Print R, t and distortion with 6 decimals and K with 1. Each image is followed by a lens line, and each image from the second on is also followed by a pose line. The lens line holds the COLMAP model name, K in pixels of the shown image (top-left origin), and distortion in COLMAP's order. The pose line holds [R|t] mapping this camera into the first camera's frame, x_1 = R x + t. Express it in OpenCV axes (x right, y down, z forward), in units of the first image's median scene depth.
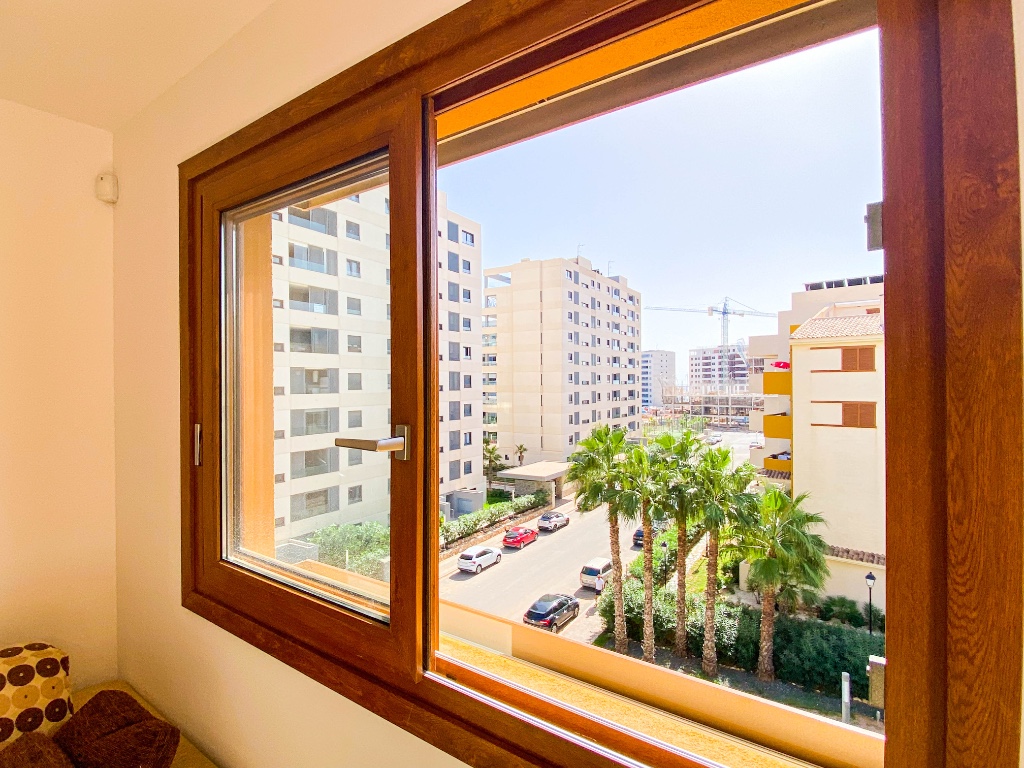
lens RADIAL K [[519.2, 0, 513.9], [0, 519.2, 383.7], [0, 0, 1]] dist [0.044510, -0.052556]
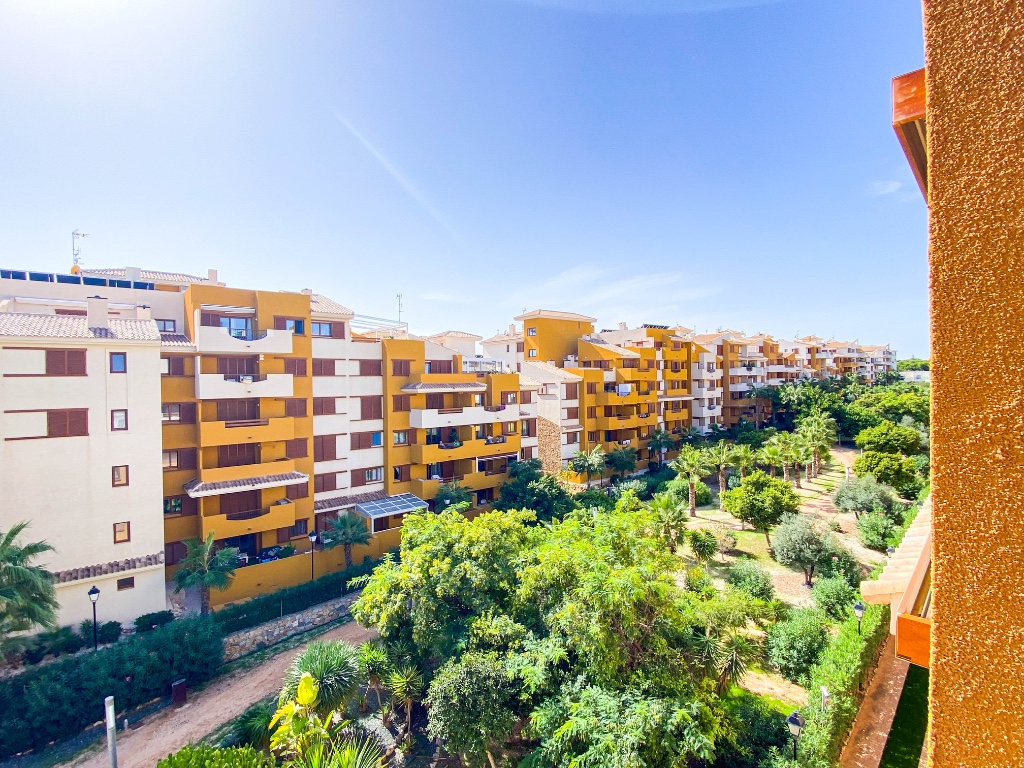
lens RADIAL K [[492.5, 0, 507.1], [0, 492.5, 383.2], [0, 0, 1]] dist [0.020602, -0.022191]
pose [[0.159494, 0.000573, 0.987199, -0.085300], [0.014496, 0.999891, -0.002923, 0.003489], [-0.987093, 0.014777, 0.159468, 0.106130]]
